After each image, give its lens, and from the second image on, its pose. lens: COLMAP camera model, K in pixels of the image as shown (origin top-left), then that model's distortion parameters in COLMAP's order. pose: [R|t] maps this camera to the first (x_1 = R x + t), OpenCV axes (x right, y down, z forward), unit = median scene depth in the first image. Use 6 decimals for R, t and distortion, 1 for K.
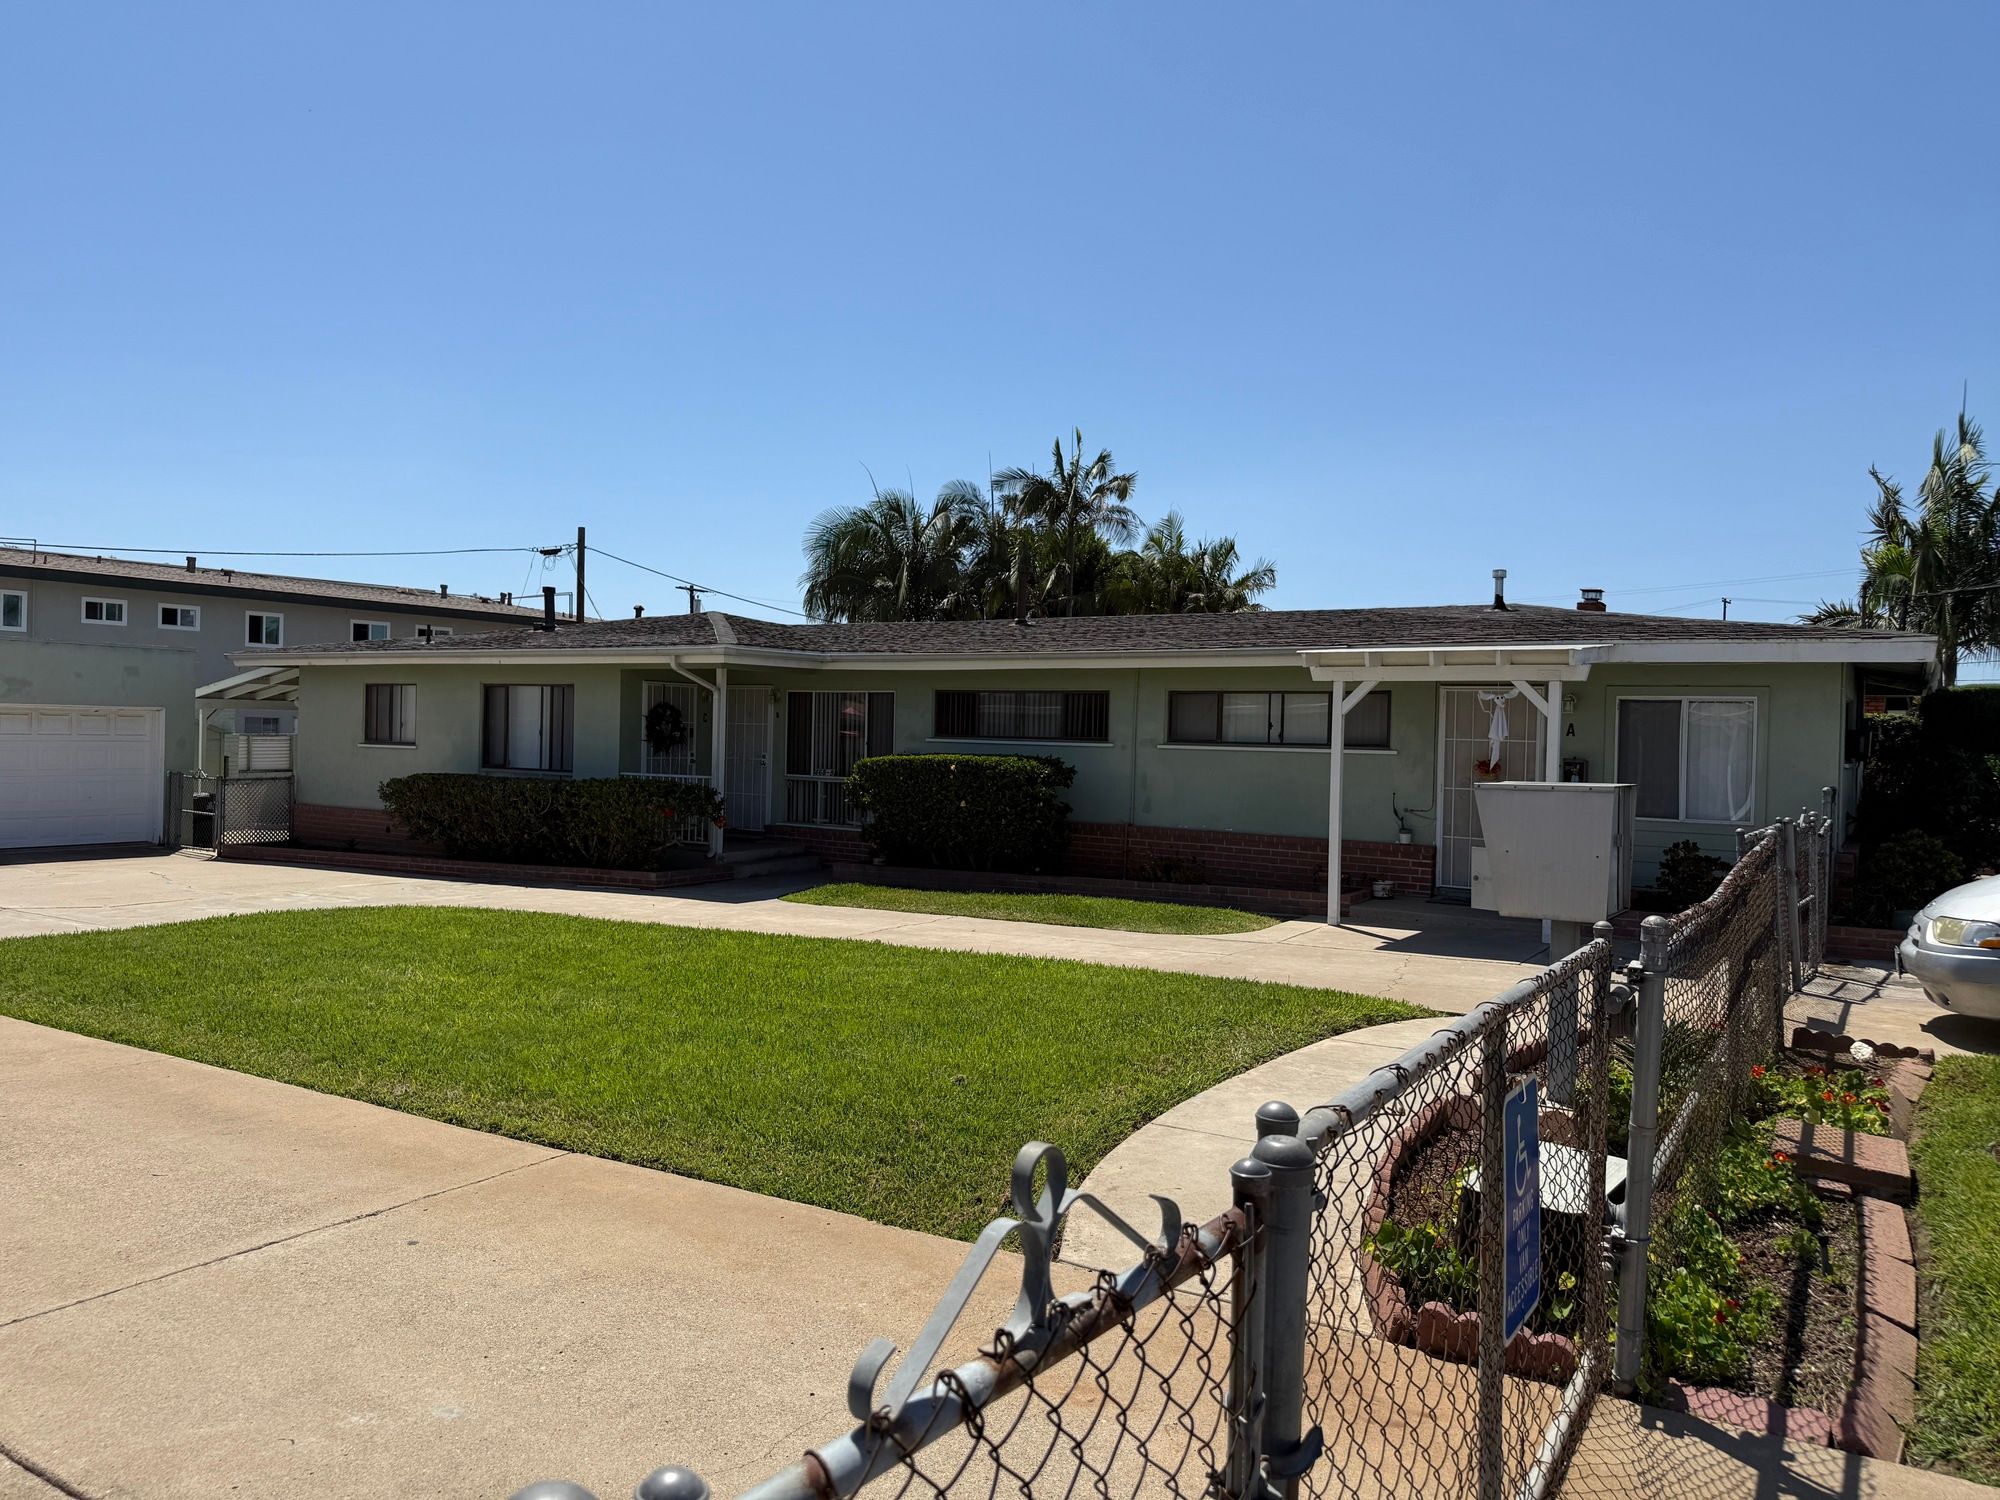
lens RADIAL K [[1397.9, 0, 985.3], [0, 1397.9, 756.3], [0, 0, 1]] dist [0.139029, -0.268585]
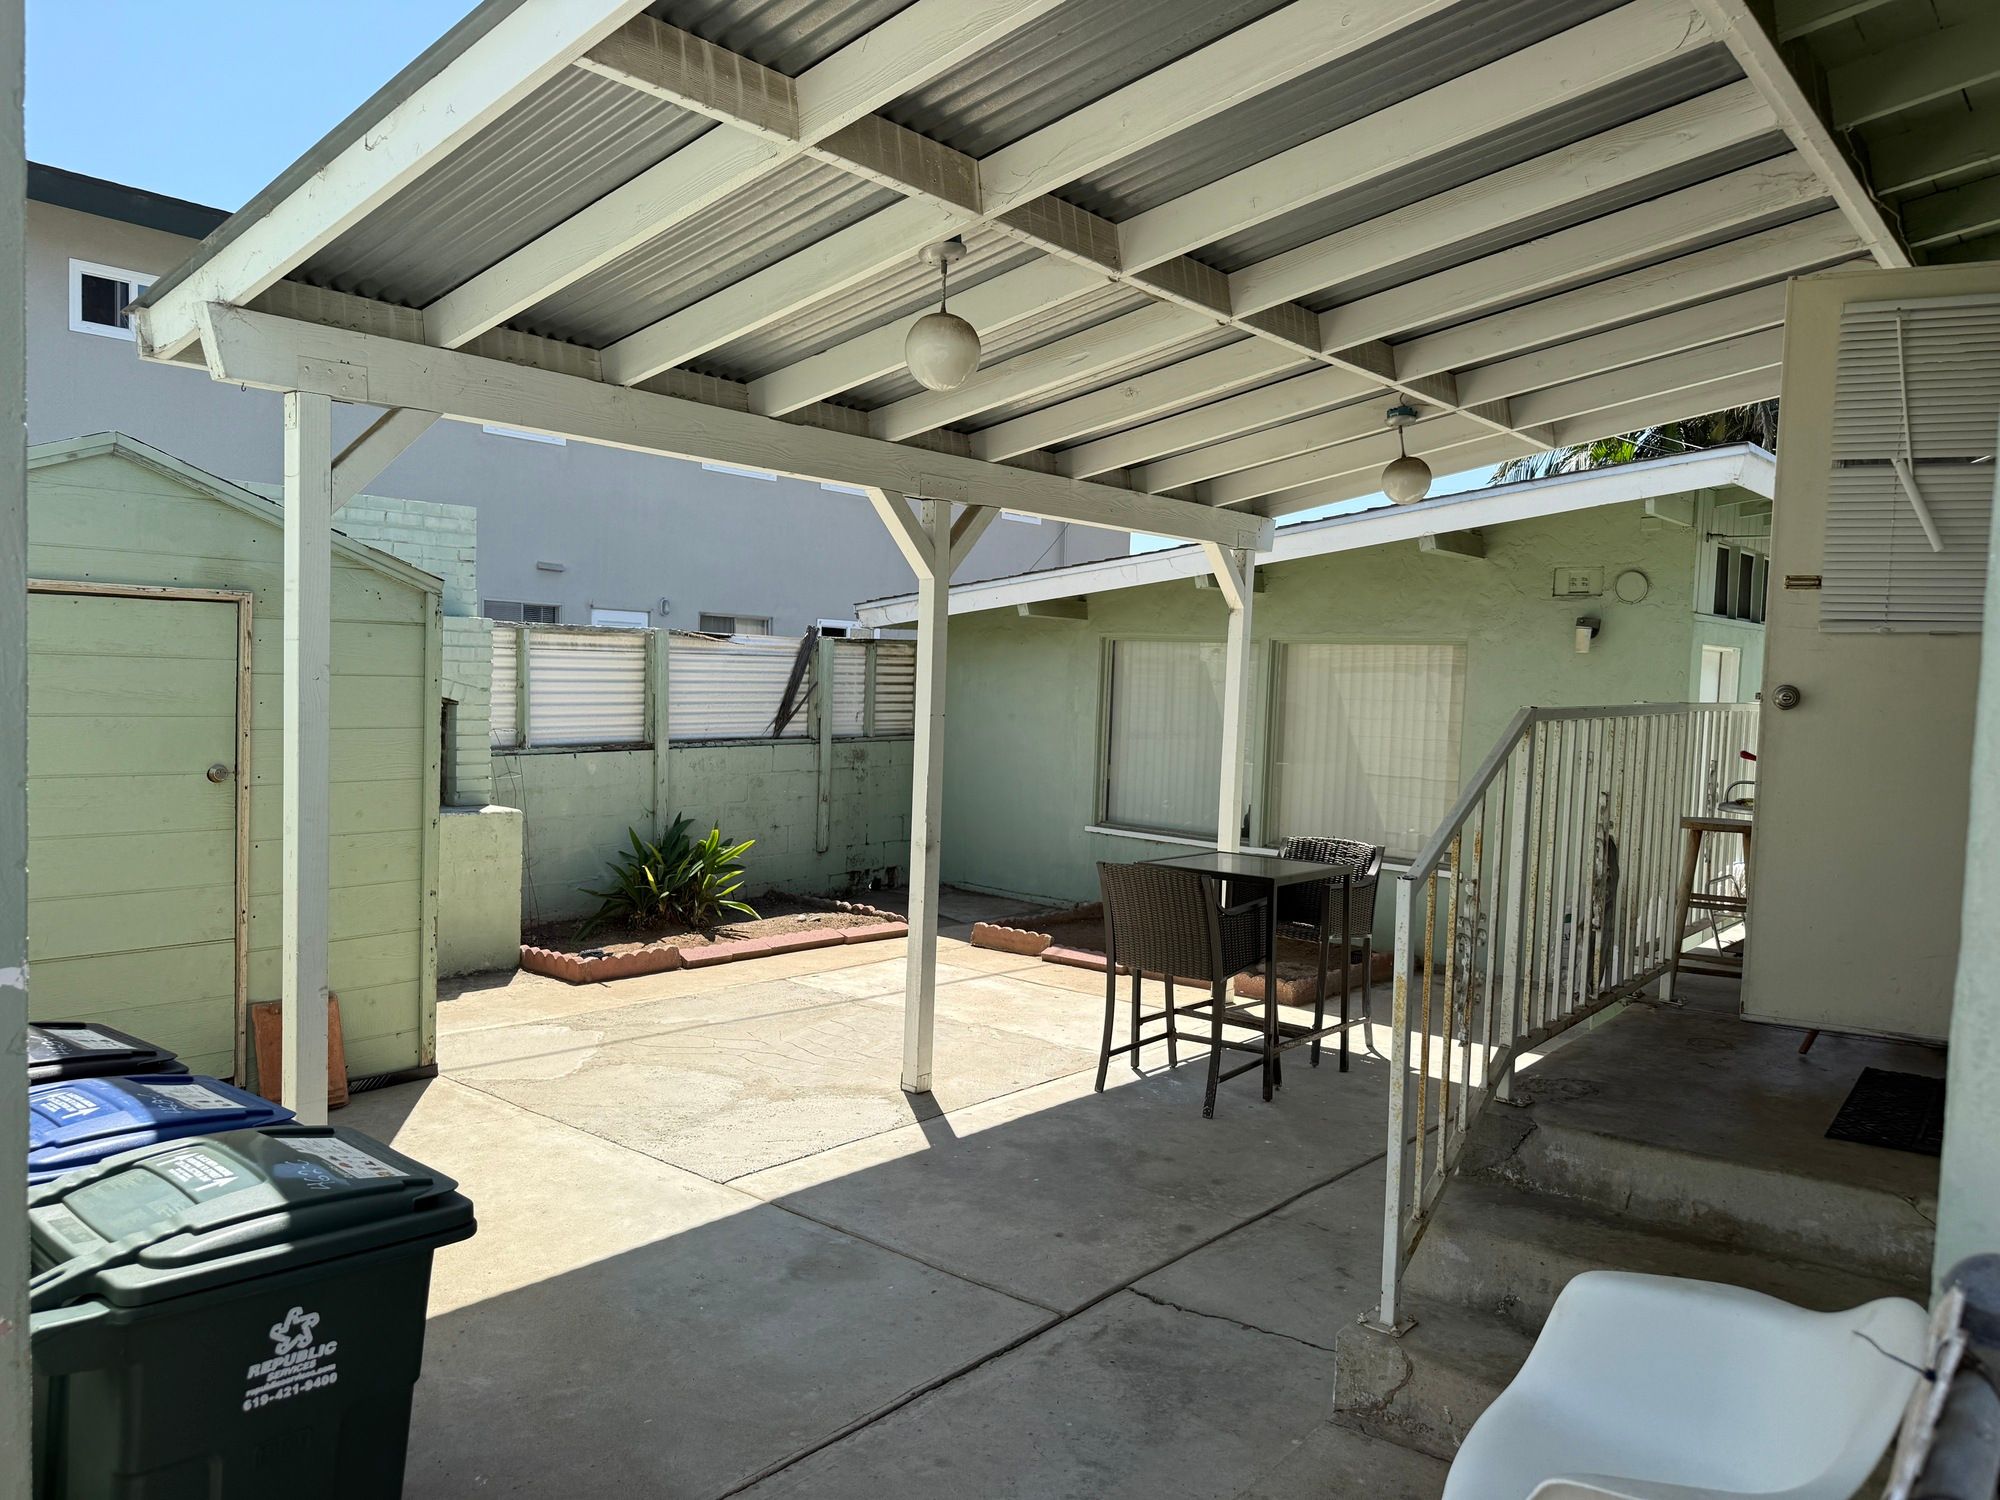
lens RADIAL K [[1398.5, 0, 1002.6], [0, 1398.5, 747.7], [0, 0, 1]] dist [0.224922, -0.426977]
pose [[0.993353, 0.018968, -0.113538, -0.635421], [-0.014654, 0.999143, 0.038710, -0.004810], [0.114175, -0.036789, 0.992779, 1.183927]]
